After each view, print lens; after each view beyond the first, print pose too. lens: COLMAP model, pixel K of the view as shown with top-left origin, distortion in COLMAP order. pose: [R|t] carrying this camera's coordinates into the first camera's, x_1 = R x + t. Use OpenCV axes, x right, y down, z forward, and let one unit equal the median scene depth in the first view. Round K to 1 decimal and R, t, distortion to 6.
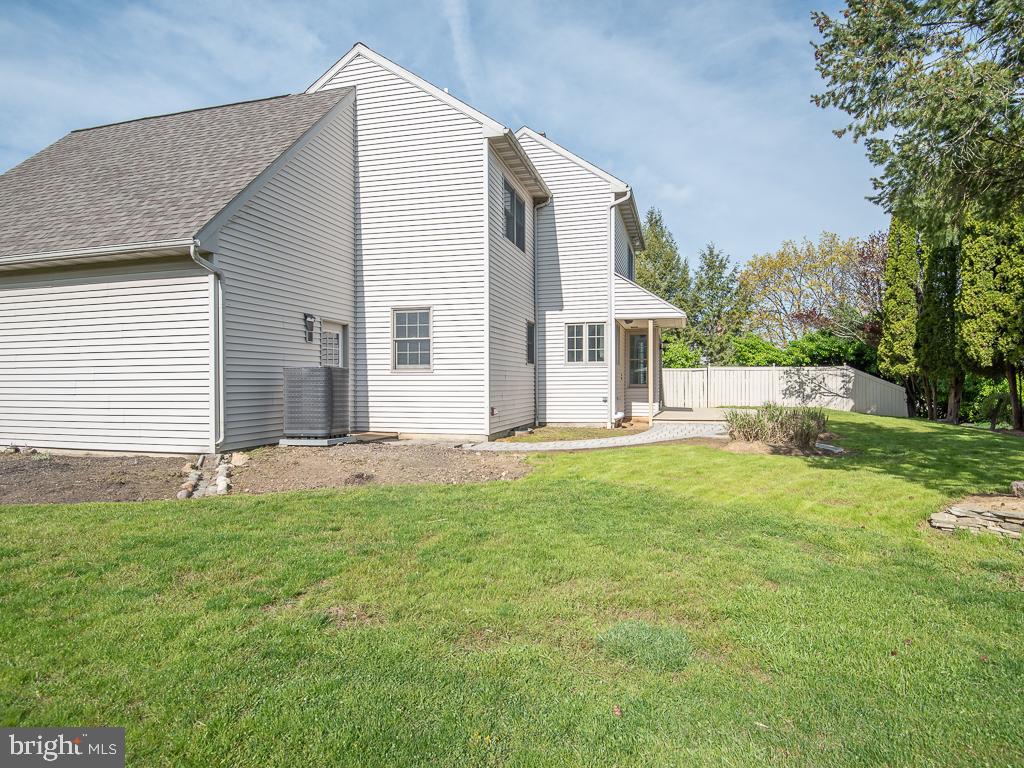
lens RADIAL K [[604.9, 0, 514.2], [0, 604.9, 384.8], [0, 0, 1]] dist [-0.000713, -0.012878]
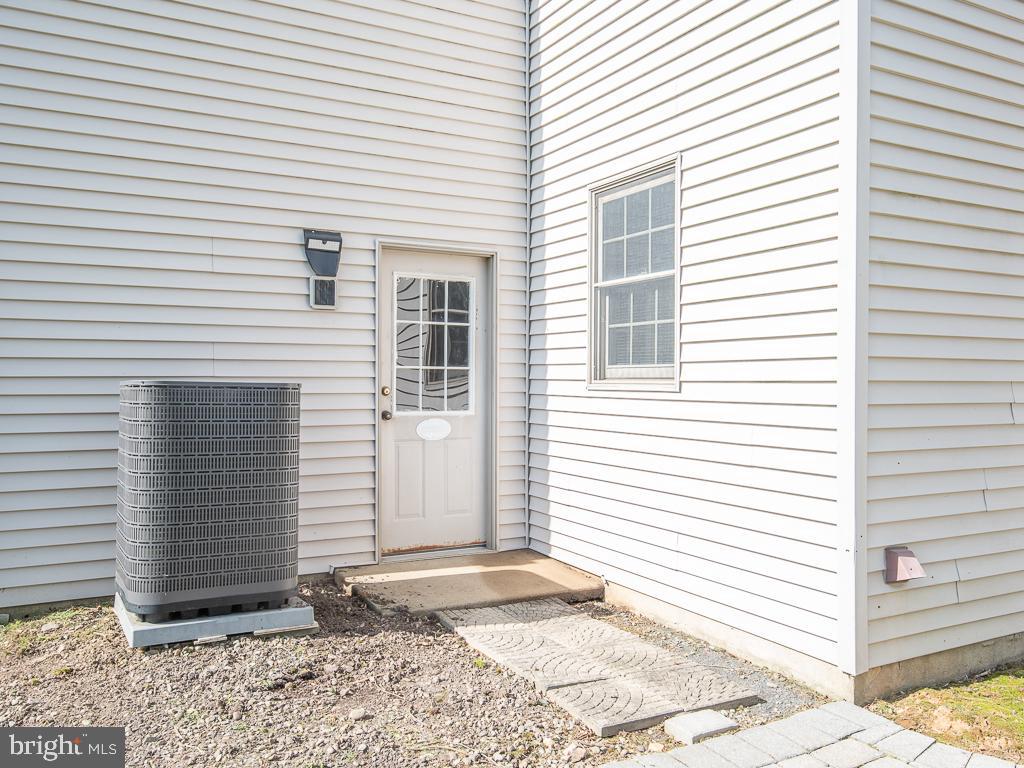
lens RADIAL K [[835.8, 0, 513.0], [0, 835.8, 384.8], [0, 0, 1]] dist [0.029391, 0.005970]
pose [[0.693054, 0.007754, -0.720844, 0.092447], [-0.005626, 0.999970, 0.005347, -0.024932], [0.720864, 0.000350, 0.693076, 0.666561]]
